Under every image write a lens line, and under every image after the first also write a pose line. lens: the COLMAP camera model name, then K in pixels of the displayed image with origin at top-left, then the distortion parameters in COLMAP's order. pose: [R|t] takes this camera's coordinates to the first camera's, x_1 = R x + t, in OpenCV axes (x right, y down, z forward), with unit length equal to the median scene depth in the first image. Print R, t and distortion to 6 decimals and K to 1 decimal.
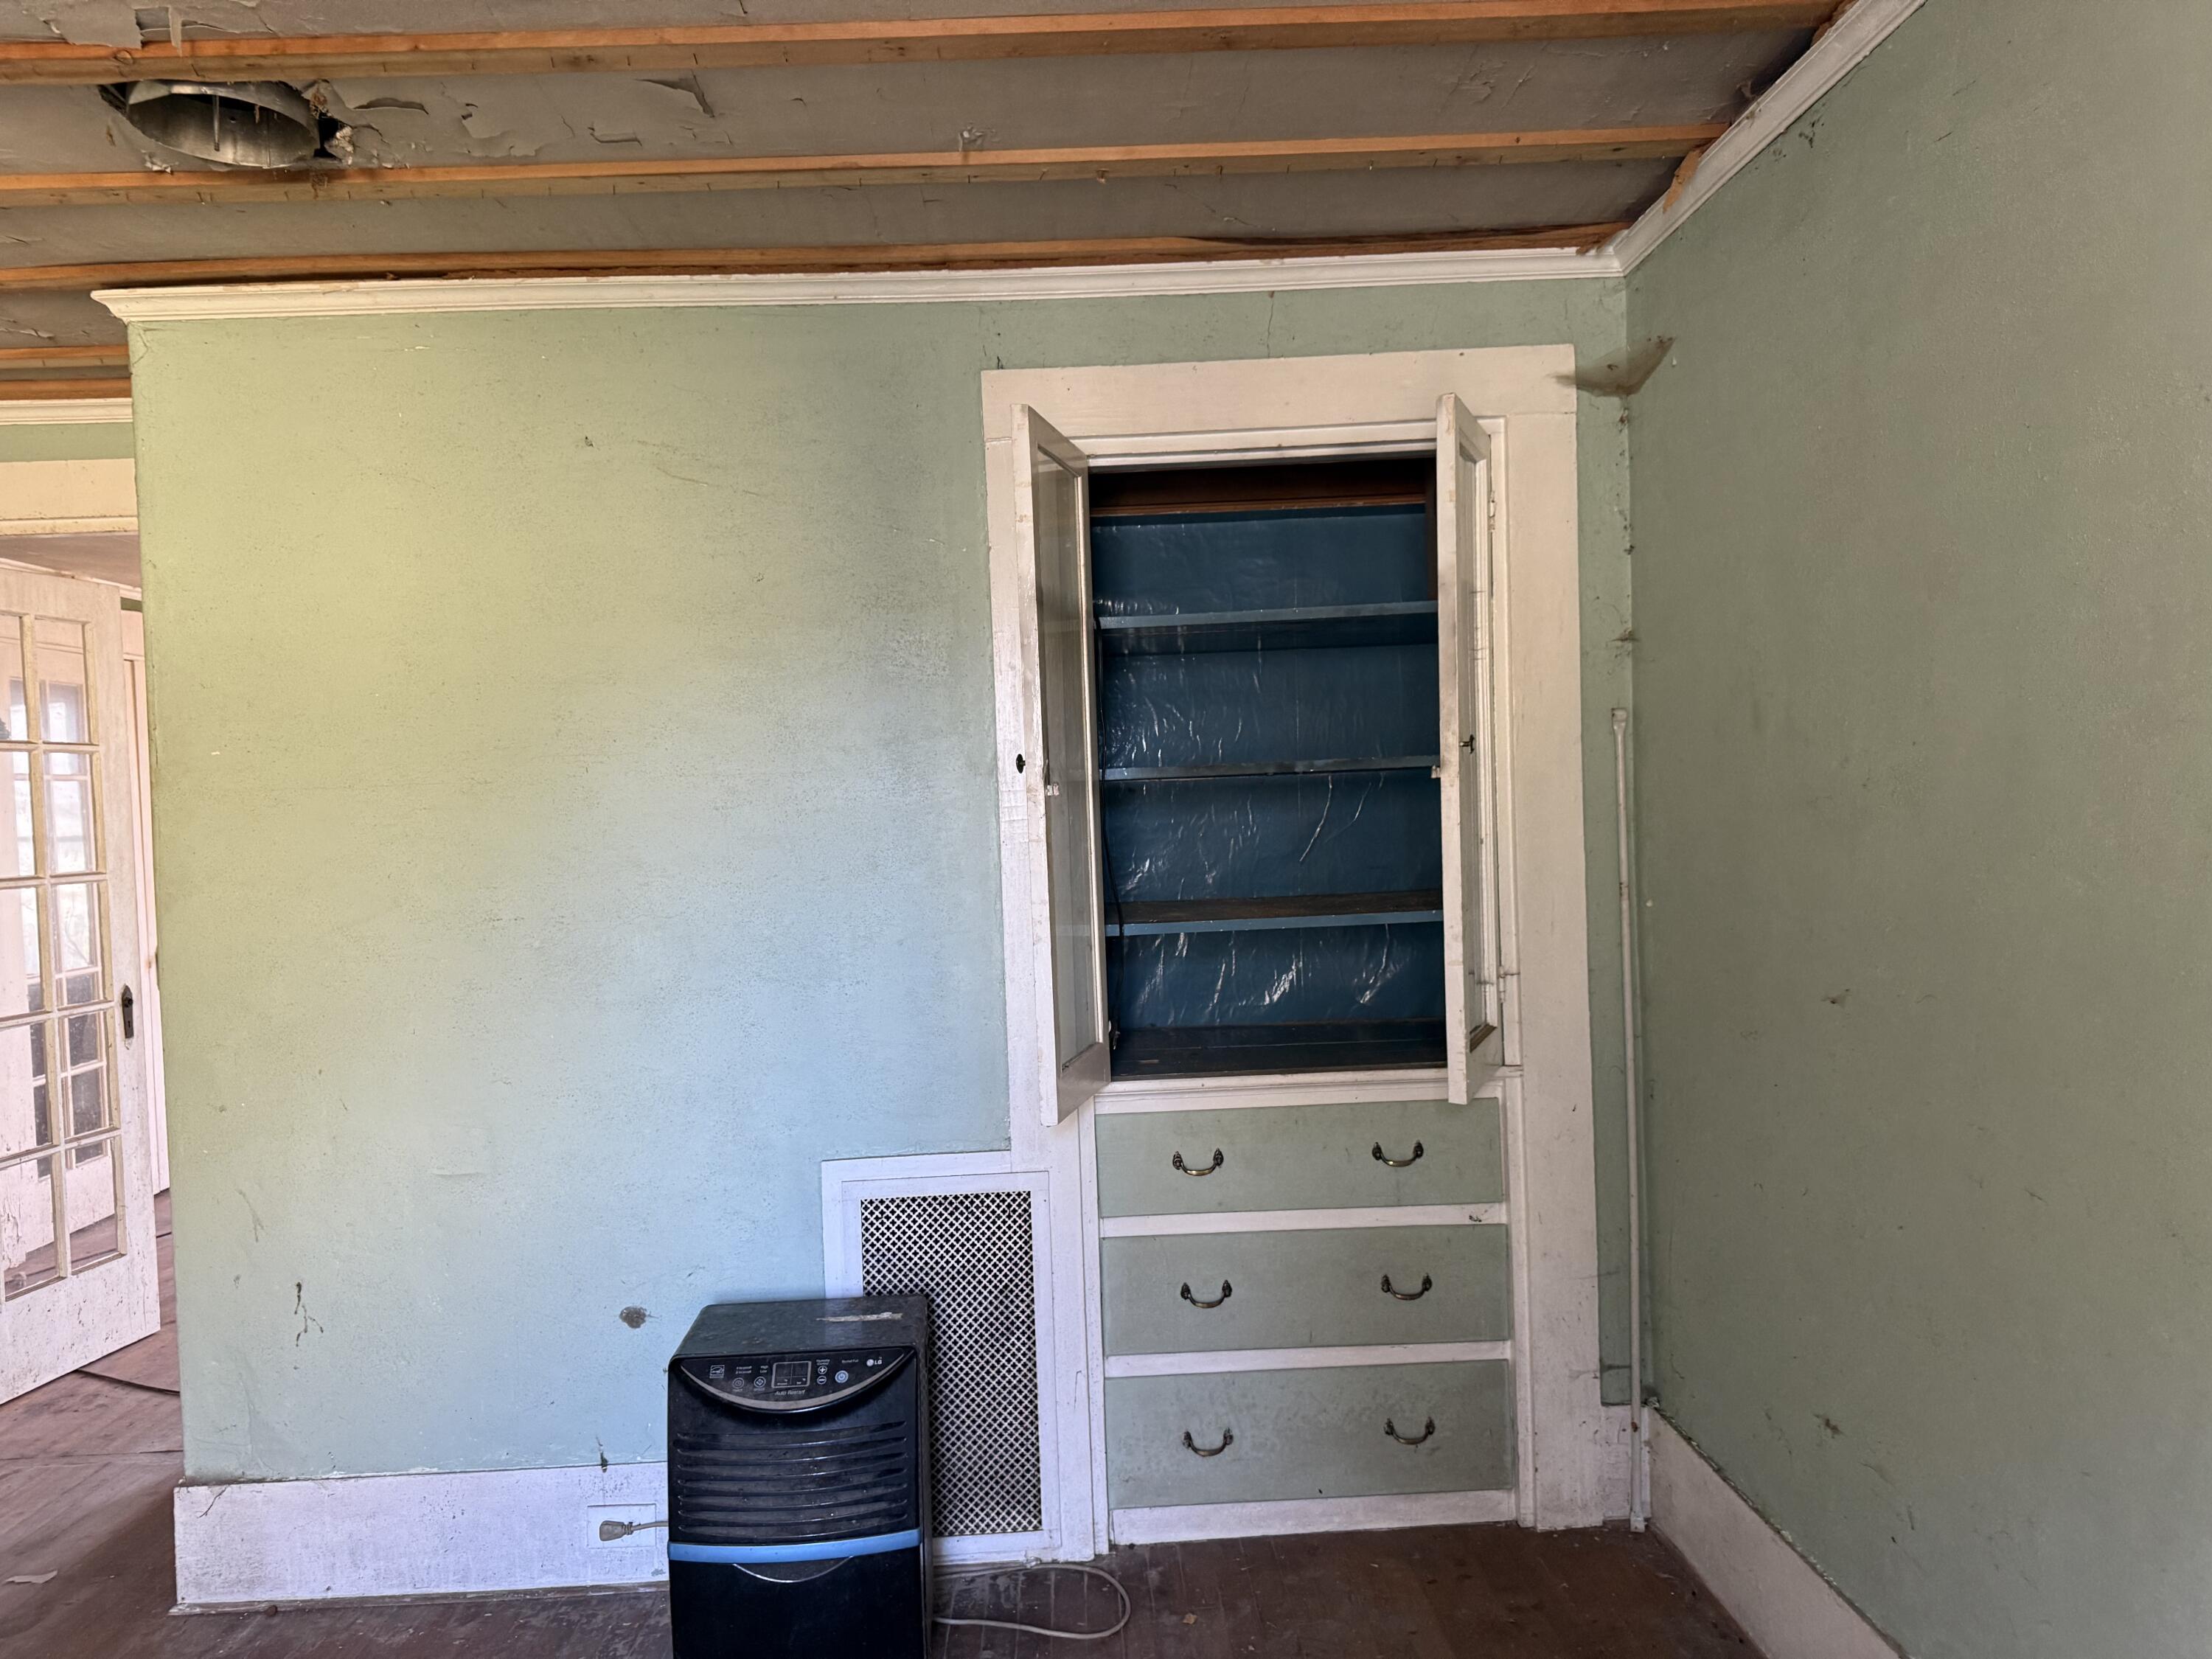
lens RADIAL K [[1636.2, 0, 942.3], [0, 1636.2, 855.3], [0, 0, 1]] dist [0.108296, -0.171819]
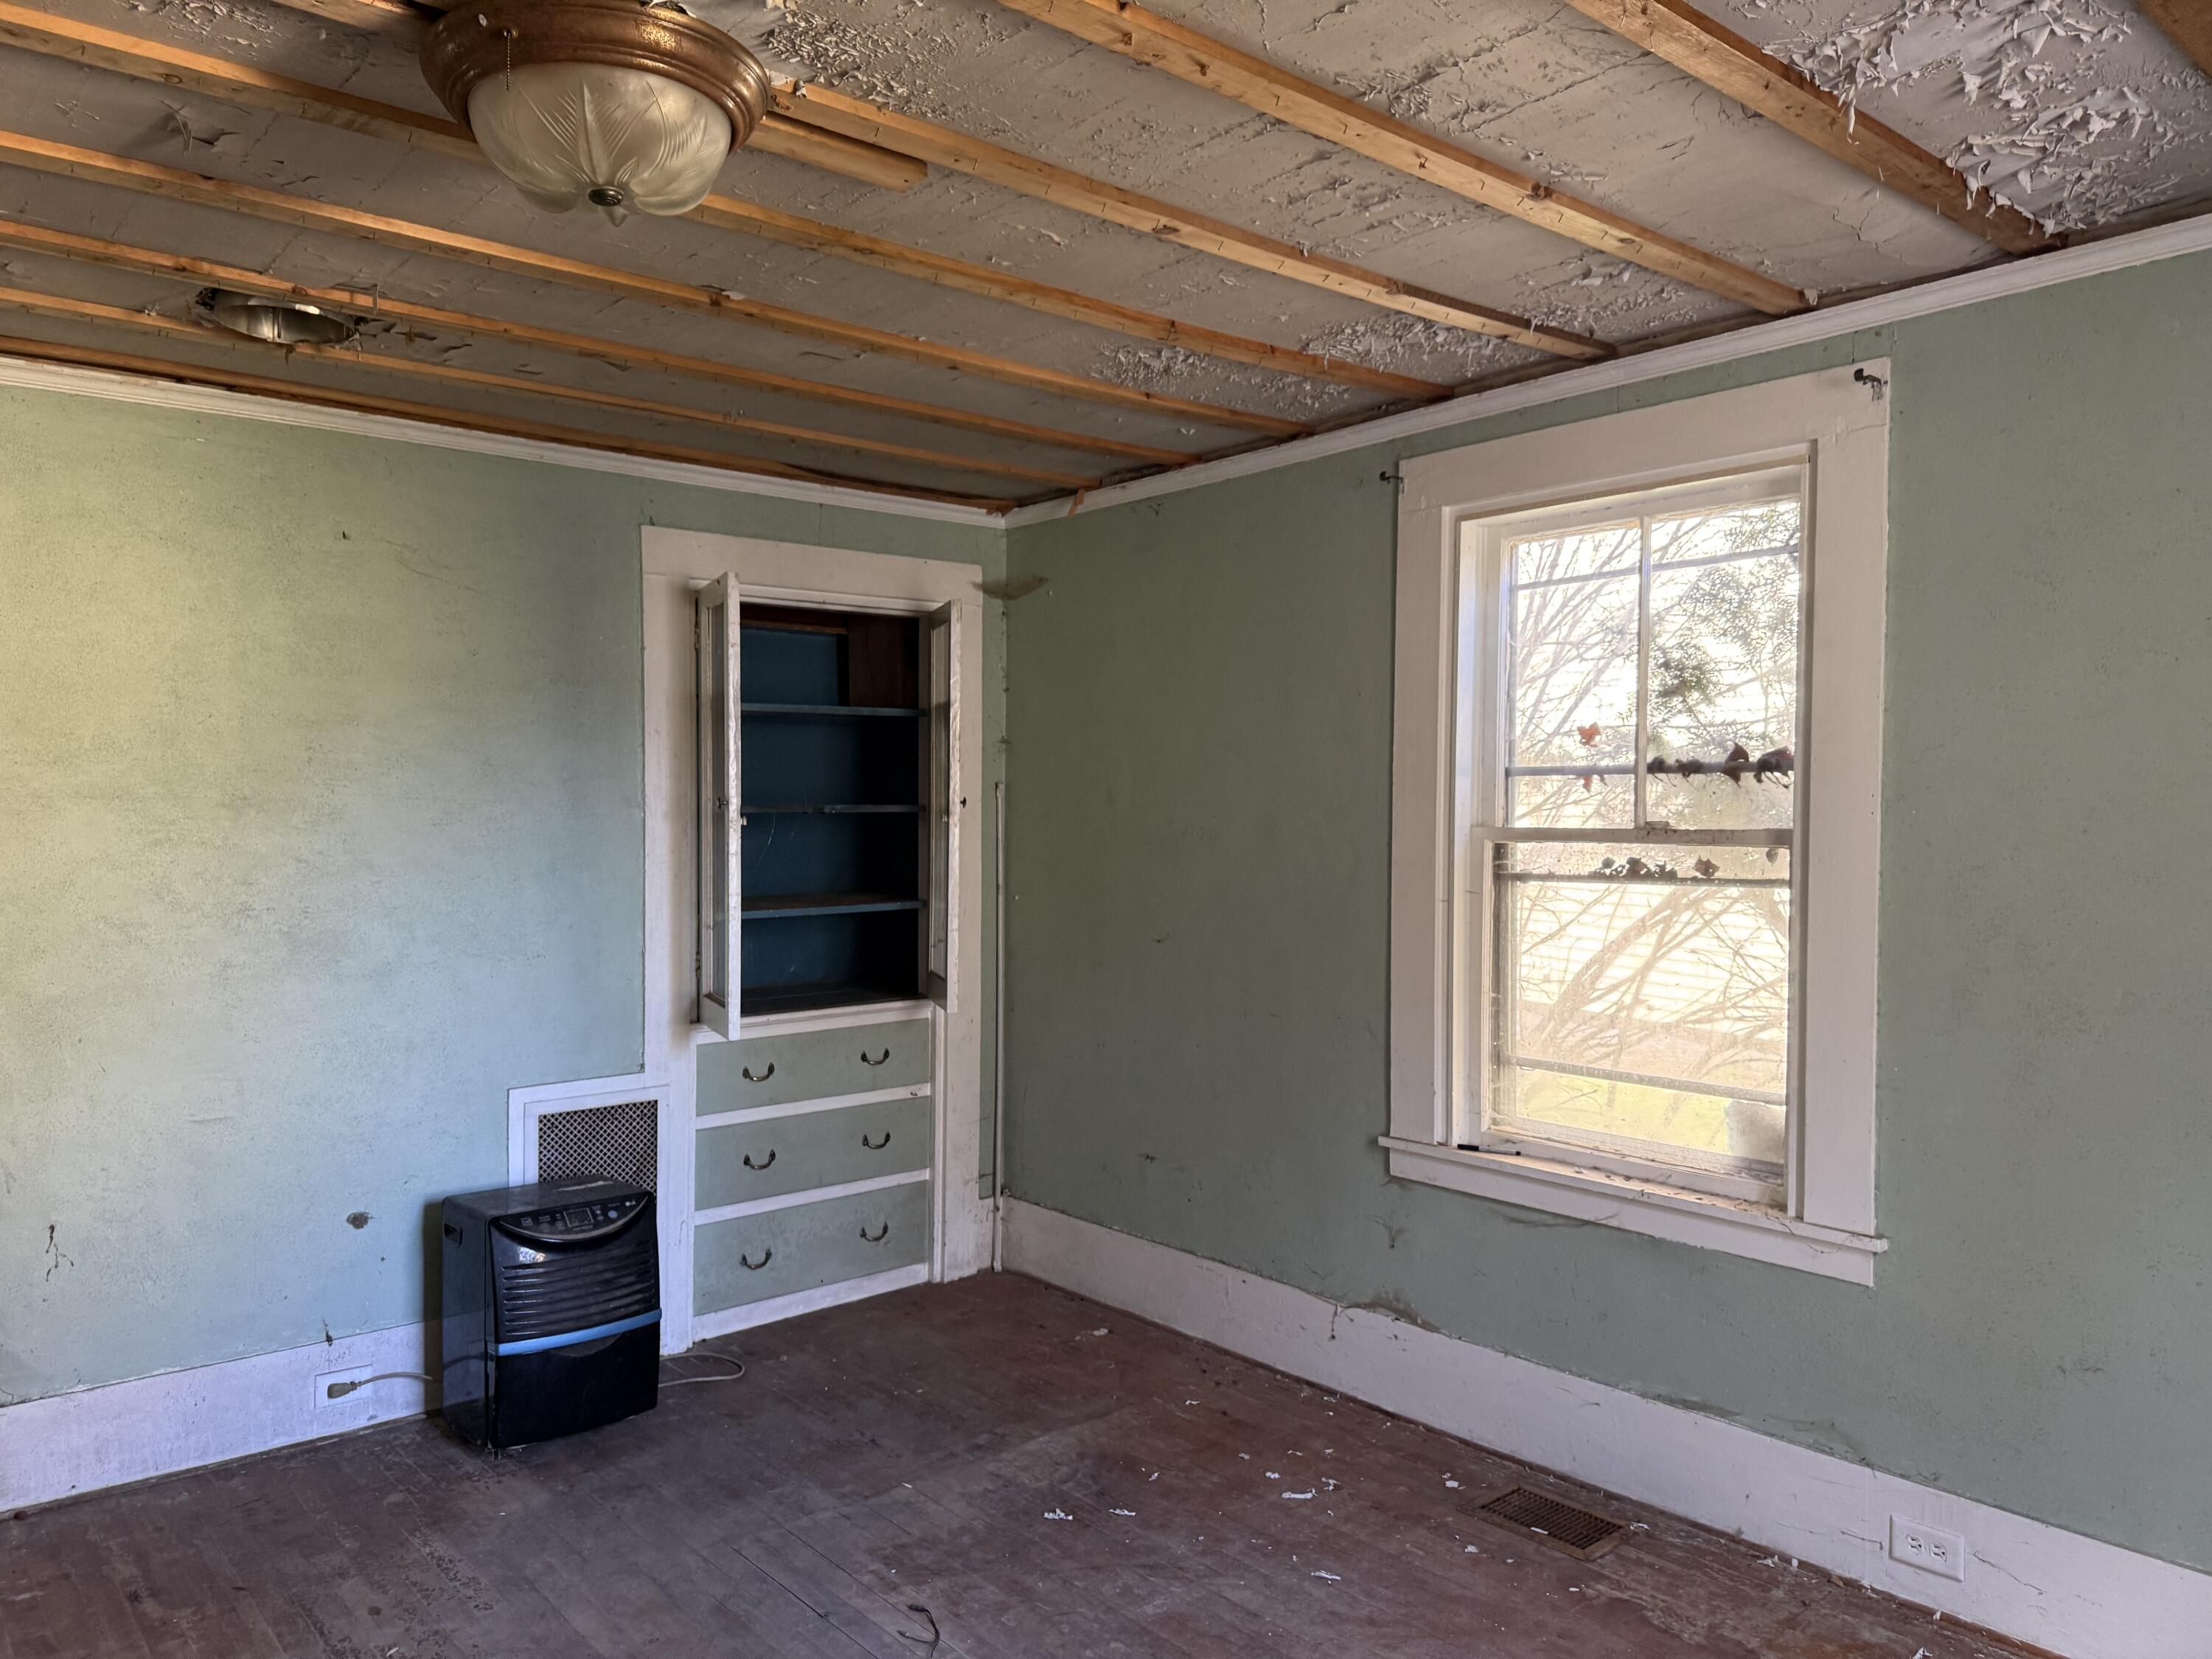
lens RADIAL K [[1574.5, 0, 1085.7], [0, 1574.5, 867.0], [0, 0, 1]] dist [0.014709, -0.003528]
pose [[0.782733, 0.014355, 0.622191, -0.510113], [-0.008214, 0.999885, -0.012736, 0.016927], [-0.622303, 0.004858, 0.782762, -0.305455]]
